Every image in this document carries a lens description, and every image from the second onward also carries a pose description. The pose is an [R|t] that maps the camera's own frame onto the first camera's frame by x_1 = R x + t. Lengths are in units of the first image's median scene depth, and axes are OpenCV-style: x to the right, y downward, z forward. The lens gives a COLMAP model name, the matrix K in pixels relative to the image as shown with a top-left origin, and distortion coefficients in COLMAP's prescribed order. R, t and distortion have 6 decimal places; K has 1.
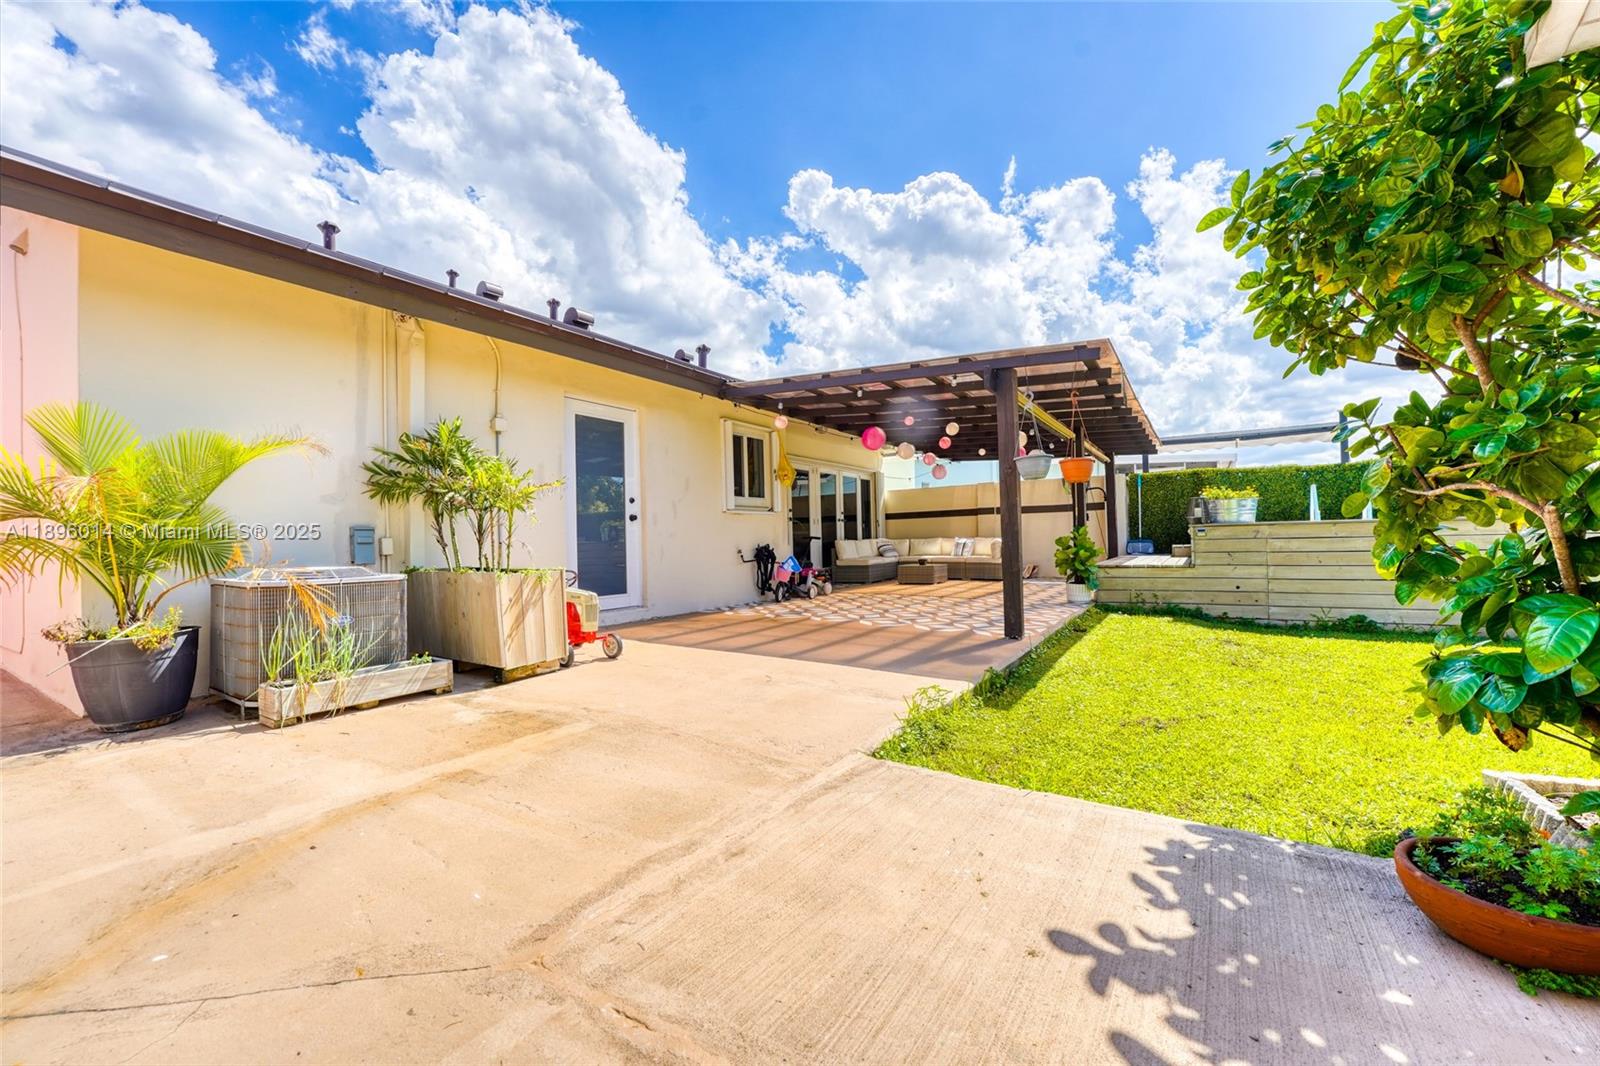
lens RADIAL K [[652.4, 0, 791.9], [0, 652.4, 534.3], [0, 0, 1]] dist [-0.029349, 0.003358]
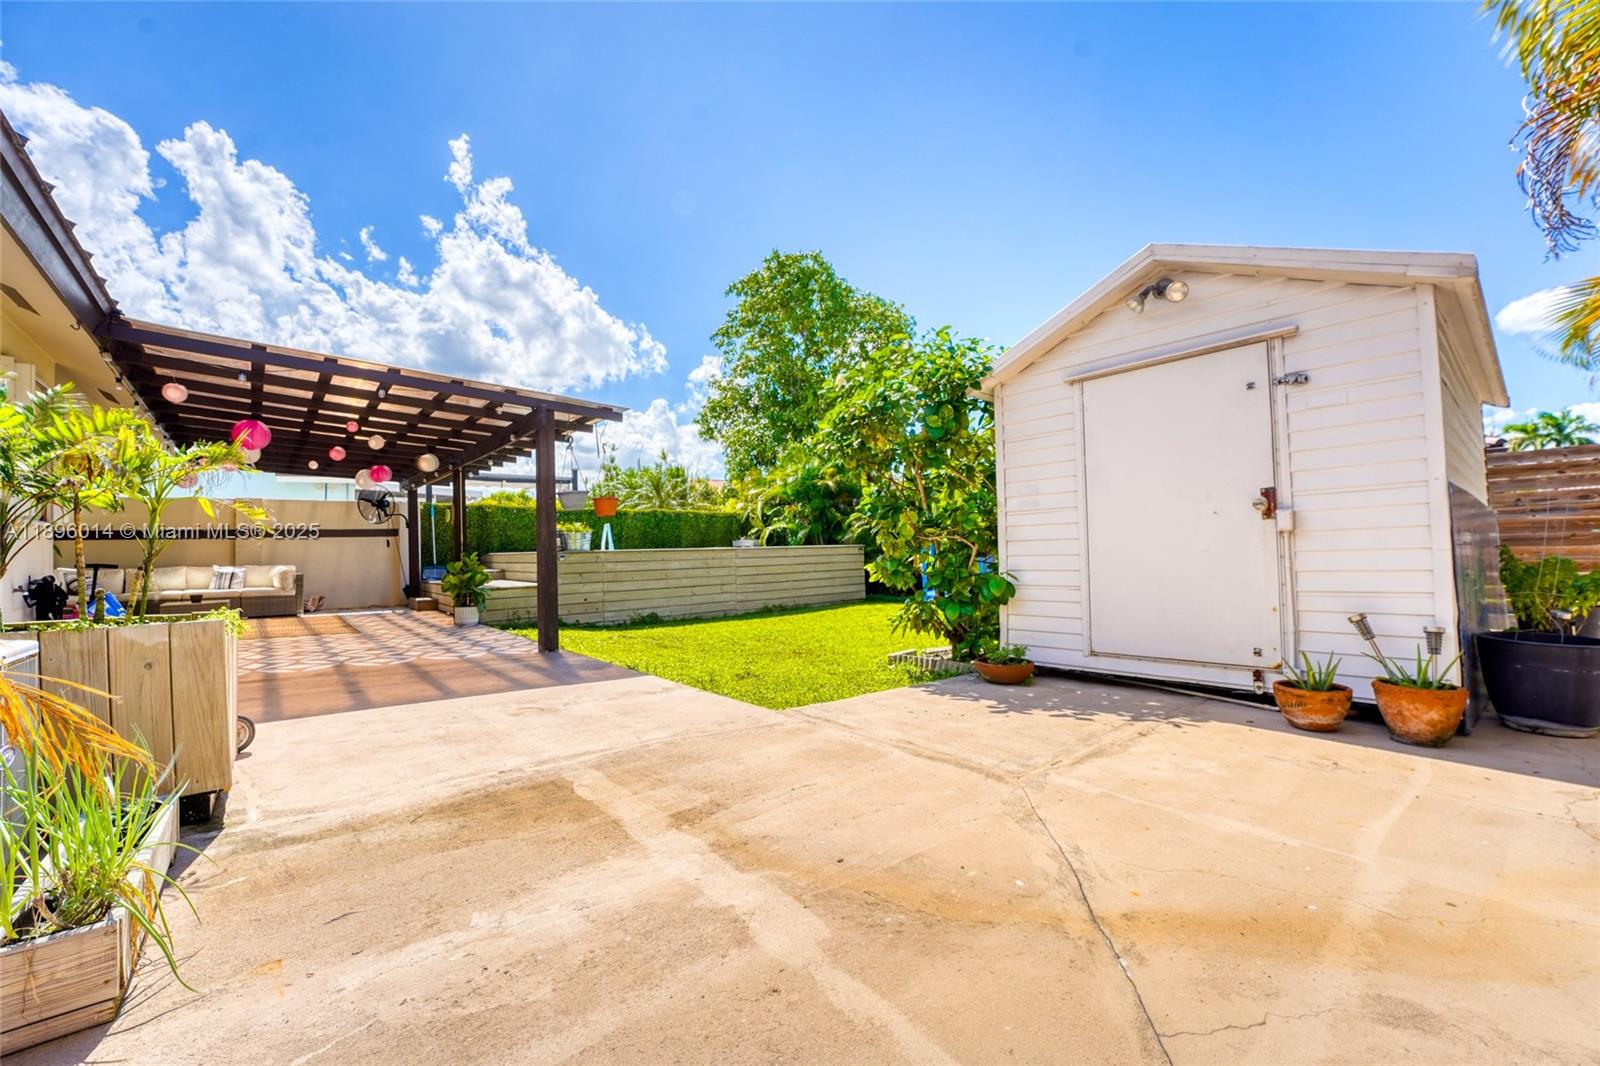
lens RADIAL K [[652.4, 0, 792.4], [0, 652.4, 530.1], [0, 0, 1]] dist [-0.029349, 0.003358]
pose [[0.304961, 0.042855, 0.951400, -0.444000], [0.007561, 0.998847, -0.047416, 0.006332], [-0.952335, 0.021654, 0.304285, 0.190987]]
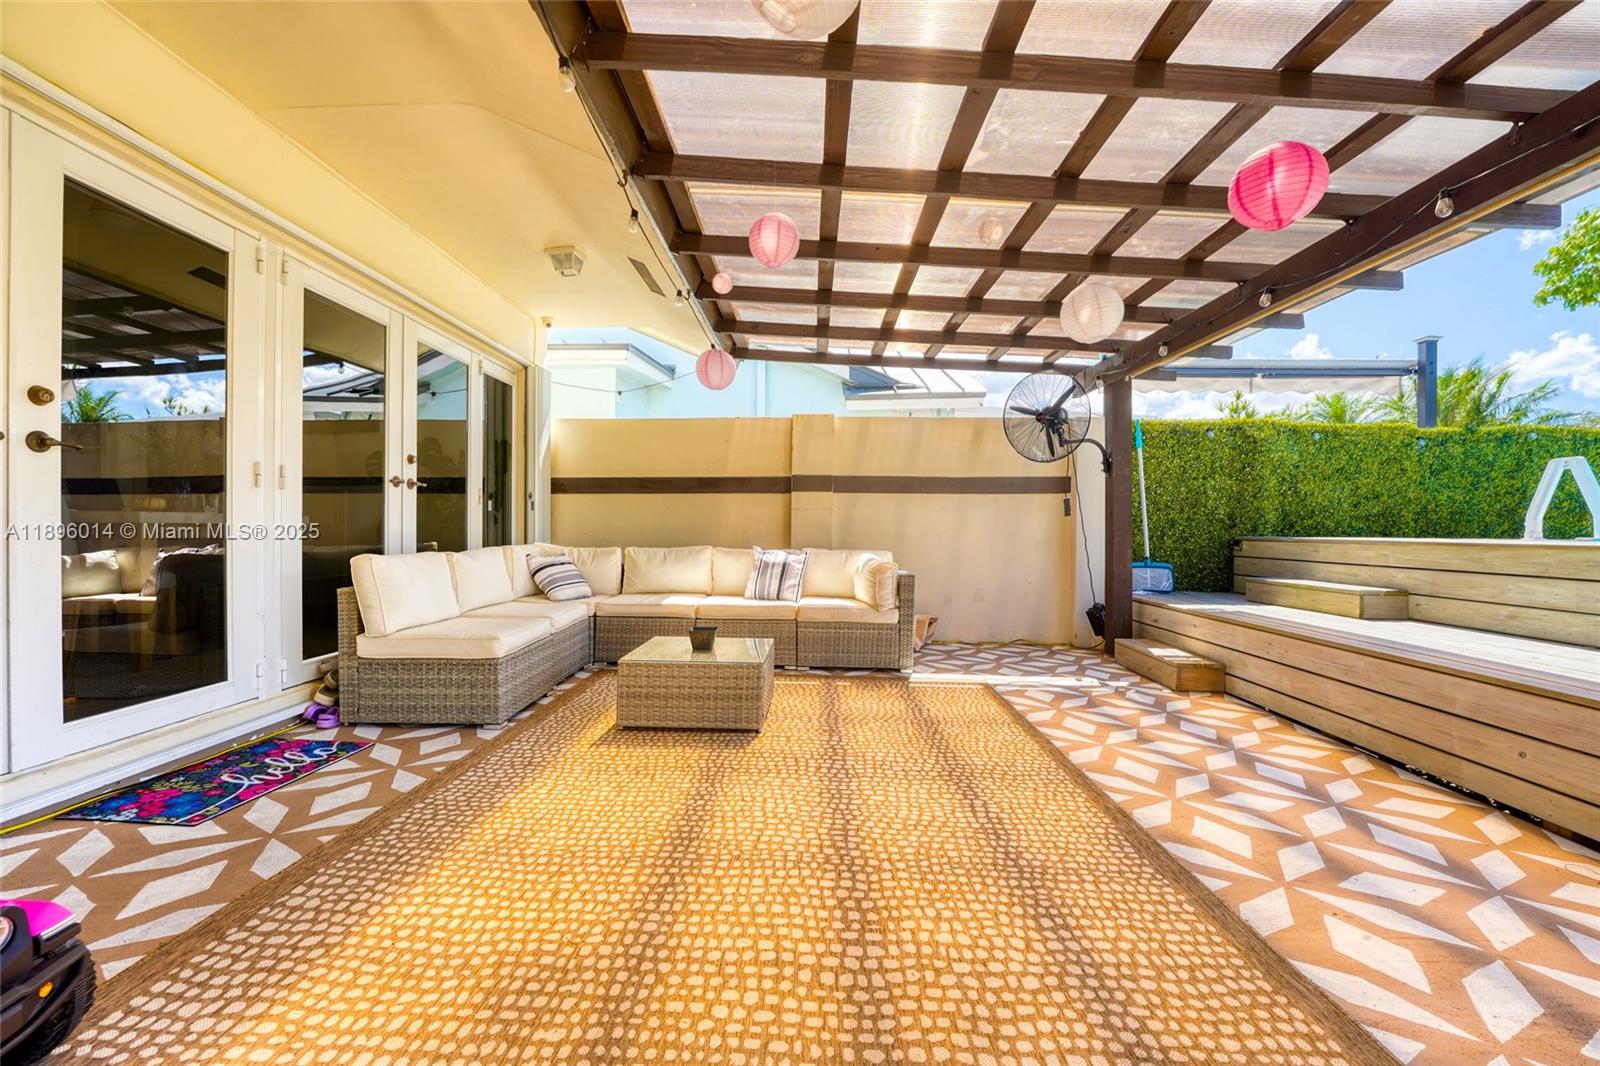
lens RADIAL K [[652.4, 0, 794.5], [0, 652.4, 532.0], [0, 0, 1]] dist [-0.029349, 0.003358]
pose [[0.861448, 0.027021, 0.507126, 0.138610], [-0.031773, 0.999495, 0.000716, -0.008169], [-0.506850, -0.016730, 0.861872, 1.127899]]
